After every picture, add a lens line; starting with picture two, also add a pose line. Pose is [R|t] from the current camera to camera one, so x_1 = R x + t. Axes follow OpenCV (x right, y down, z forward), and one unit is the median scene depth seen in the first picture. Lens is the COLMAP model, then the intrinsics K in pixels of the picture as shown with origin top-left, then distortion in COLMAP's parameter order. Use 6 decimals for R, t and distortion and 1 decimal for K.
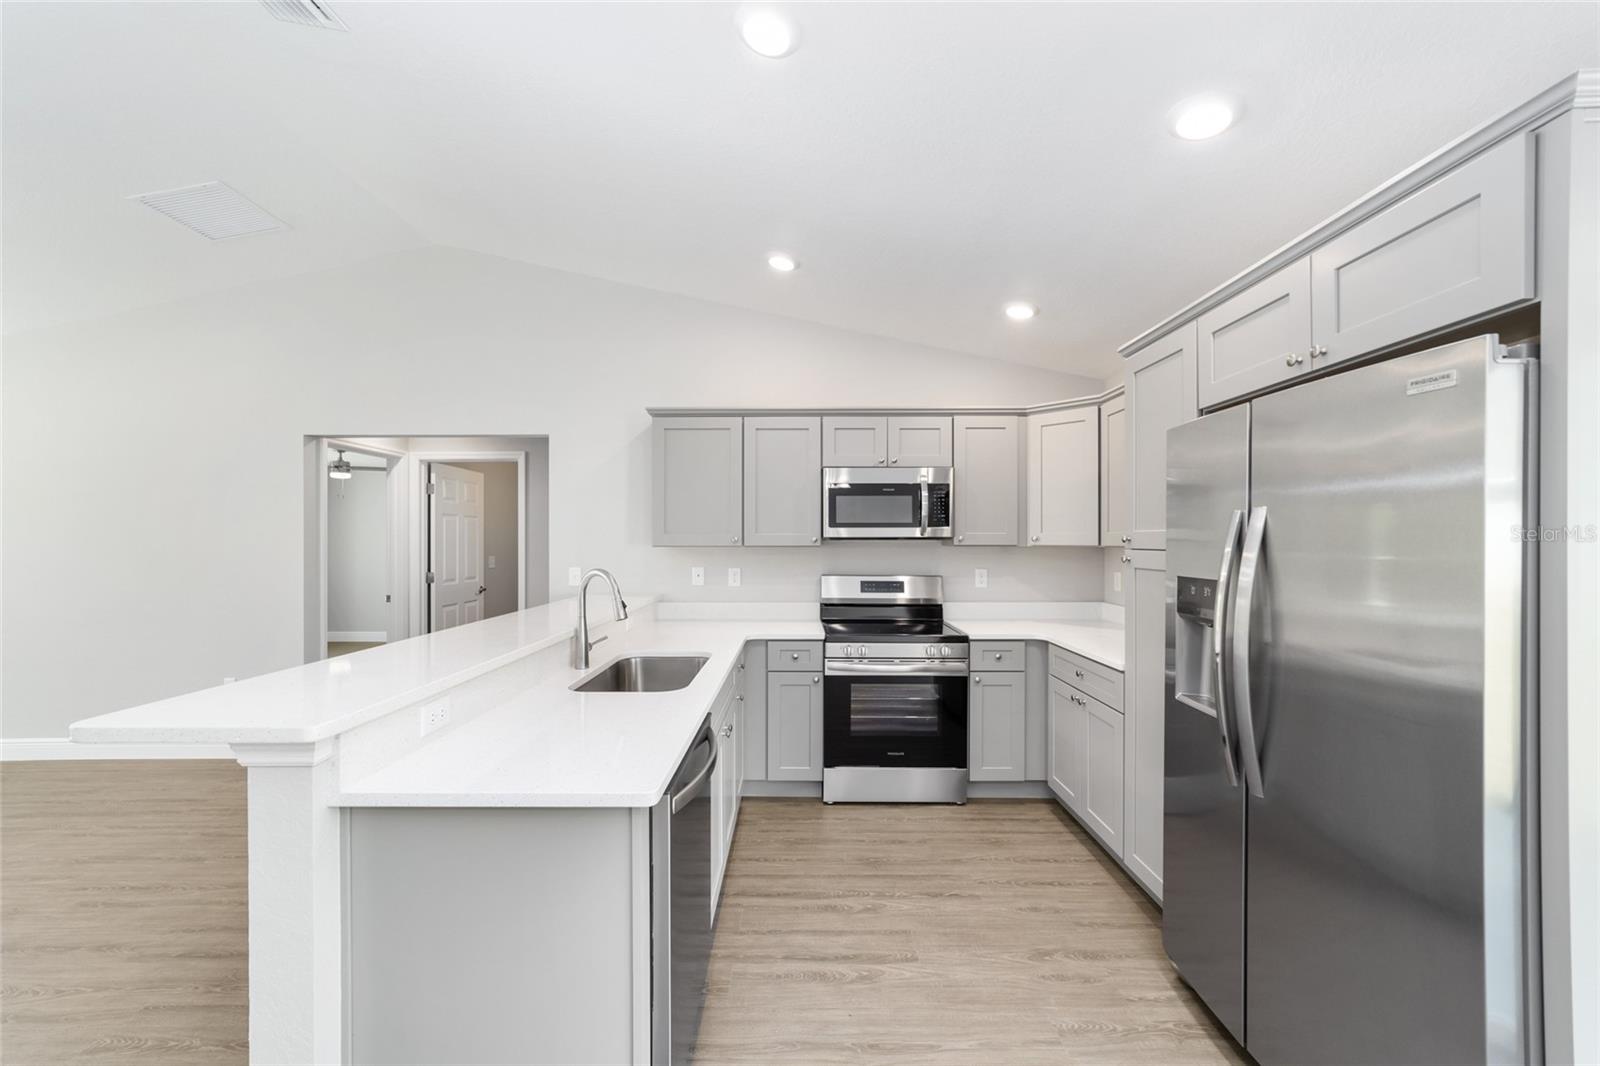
lens RADIAL K [[614.4, 0, 798.3], [0, 614.4, 544.3], [0, 0, 1]] dist [-0.007425, 0.002762]
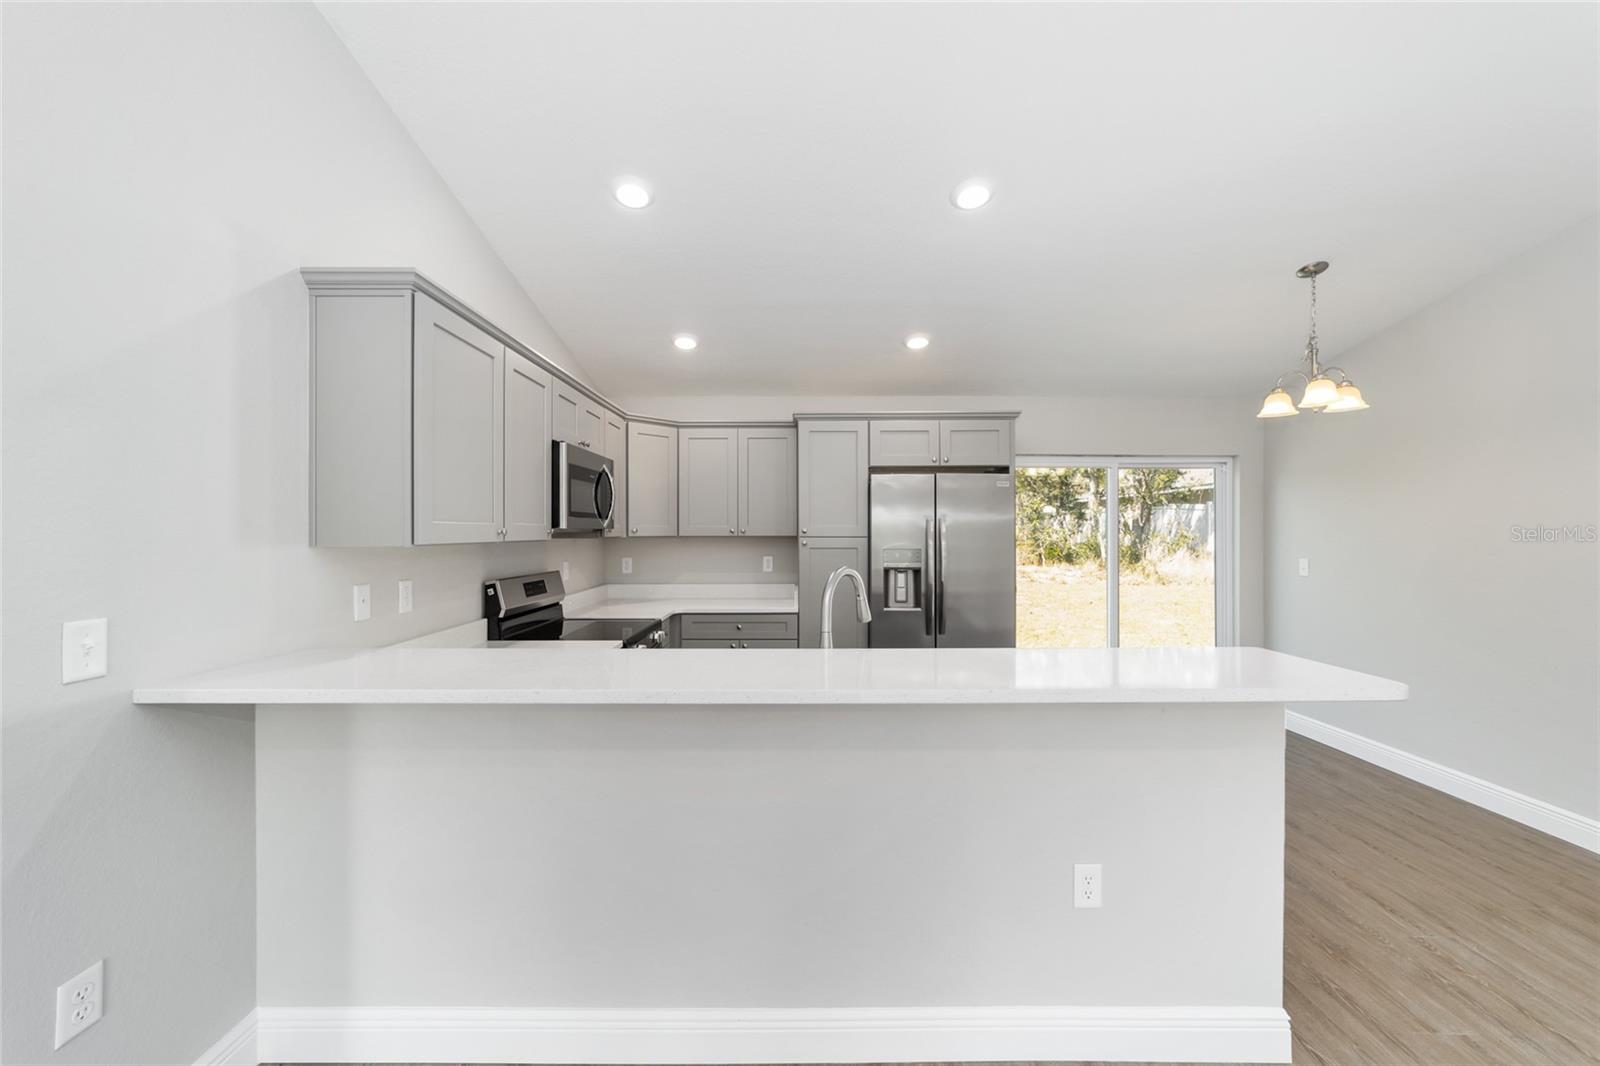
lens RADIAL K [[614.4, 0, 801.6], [0, 614.4, 534.5], [0, 0, 1]] dist [-0.007425, 0.002762]
pose [[-0.015376, -0.006101, 0.999863, -0.789849], [0.009878, 0.999932, 0.006253, -0.005211], [-0.999833, 0.009973, -0.015315, 0.738630]]
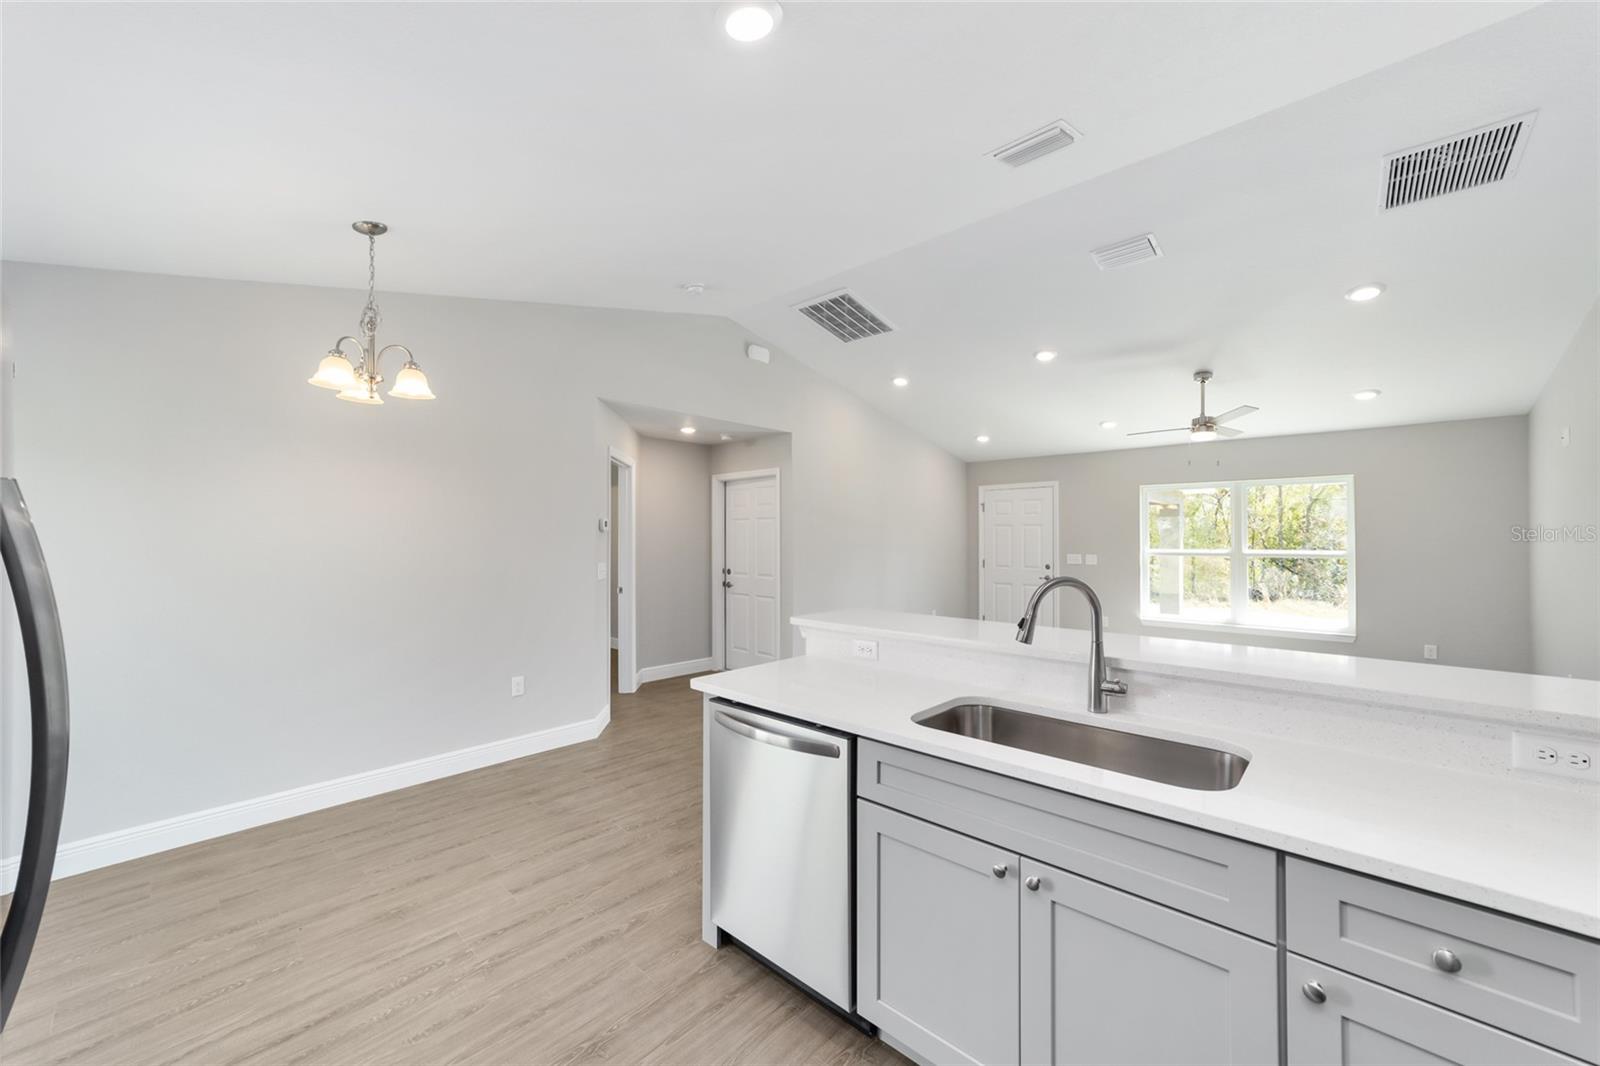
lens RADIAL K [[614.4, 0, 794.8], [0, 614.4, 532.3], [0, 0, 1]] dist [-0.007425, 0.002762]
pose [[-0.680050, -0.006842, -0.733133, 0.311609], [-0.006832, 0.999972, -0.002995, -0.006818], [0.733134, 0.002972, -0.680078, 0.877846]]
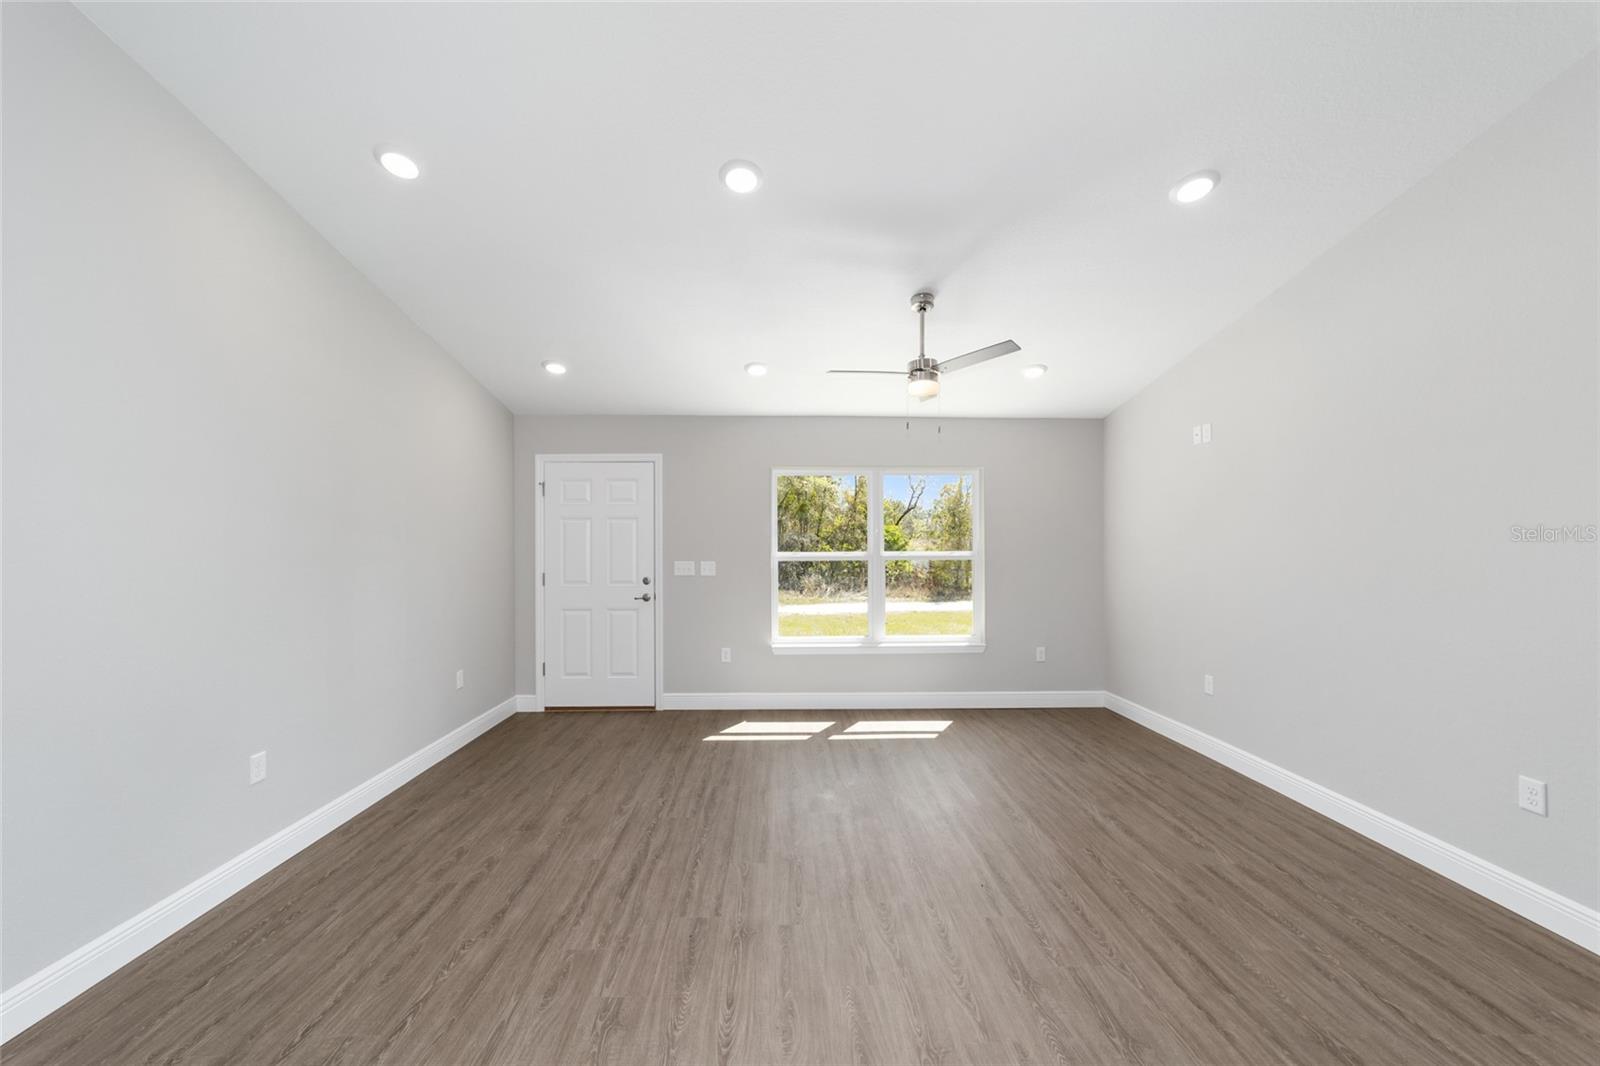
lens RADIAL K [[614.4, 0, 797.4], [0, 614.4, 533.3], [0, 0, 1]] dist [-0.007425, 0.002762]
pose [[0.036706, -0.007602, -0.999297, -0.449398], [-0.005235, 0.999956, -0.007799, -0.000526], [0.999312, 0.005517, 0.036664, 0.341627]]
